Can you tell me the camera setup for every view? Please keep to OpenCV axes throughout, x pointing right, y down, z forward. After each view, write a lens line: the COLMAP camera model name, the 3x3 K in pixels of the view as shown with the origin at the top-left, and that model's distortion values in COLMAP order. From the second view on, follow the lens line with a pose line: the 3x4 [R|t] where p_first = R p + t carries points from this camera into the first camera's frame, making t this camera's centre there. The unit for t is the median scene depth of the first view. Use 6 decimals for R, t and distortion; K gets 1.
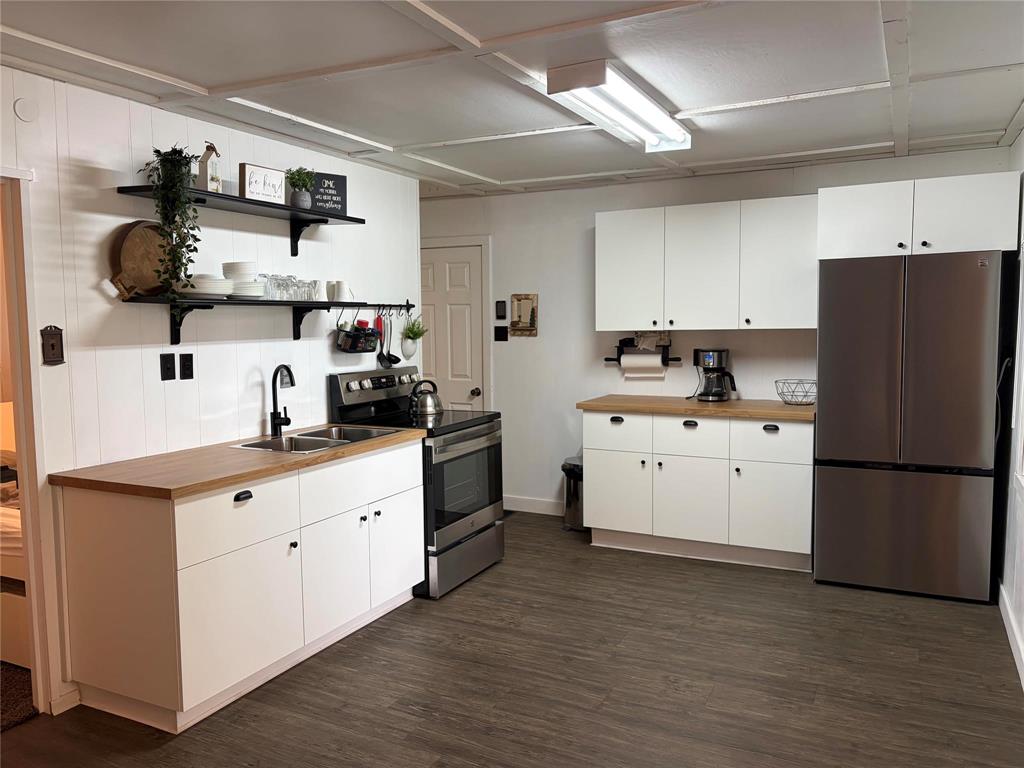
lens RADIAL K [[776.2, 0, 520.0], [0, 776.2, 393.4], [0, 0, 1]] dist [0.052726, -0.056228]
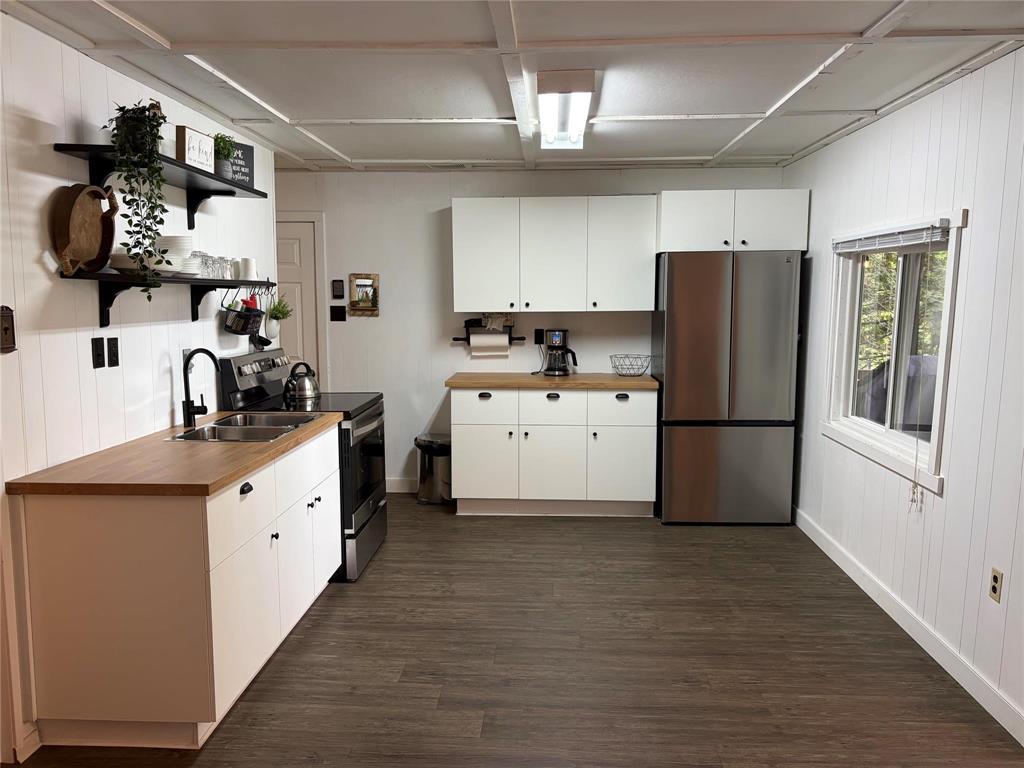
lens RADIAL K [[776.2, 0, 512.1], [0, 776.2, 393.7], [0, 0, 1]] dist [0.052726, -0.056228]
pose [[0.916721, -0.039904, 0.397529, -0.385476], [0.029088, 0.999025, 0.033203, -0.003942], [-0.398467, -0.018875, 0.916989, 0.009342]]
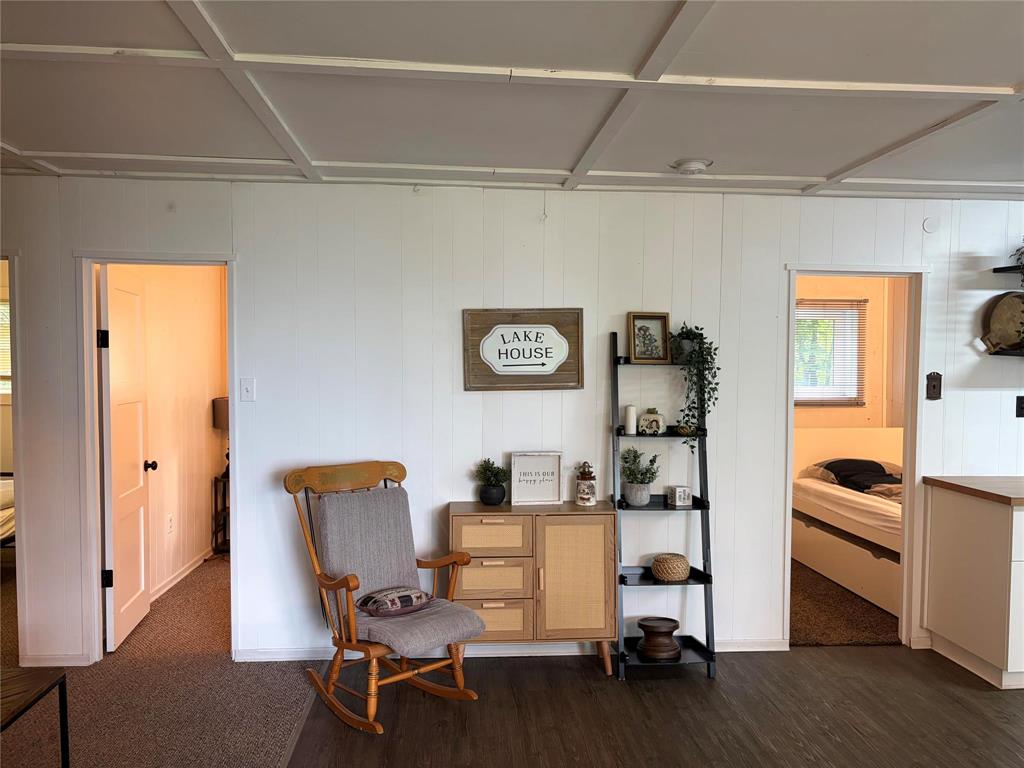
lens RADIAL K [[776.2, 0, 512.9], [0, 776.2, 394.1], [0, 0, 1]] dist [0.052726, -0.056228]
pose [[0.509728, 0.042824, -0.859269, 0.208198], [-0.093115, 0.995639, -0.005617, 0.028692], [0.855282, 0.082874, 0.511493, -0.331348]]
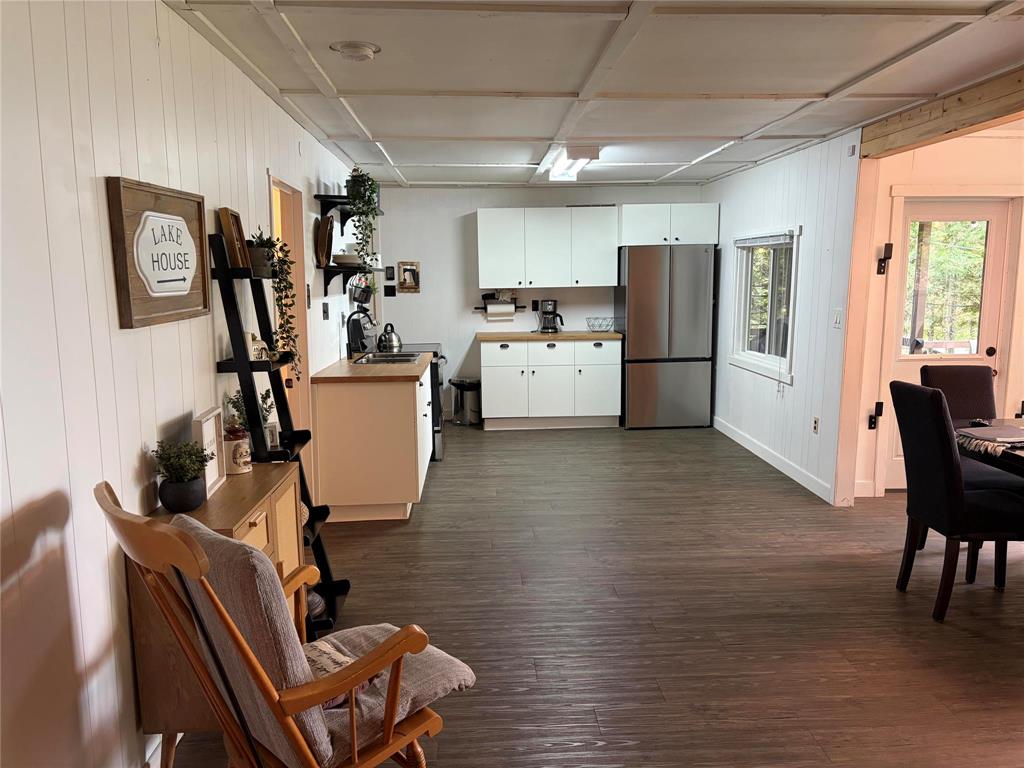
lens RADIAL K [[776.2, 0, 507.3], [0, 776.2, 398.6], [0, 0, 1]] dist [0.052726, -0.056228]
pose [[0.874753, -0.074109, 0.478869, -0.902550], [0.048785, 0.996684, 0.065129, 0.056224], [-0.482108, -0.033610, 0.875467, -0.528715]]
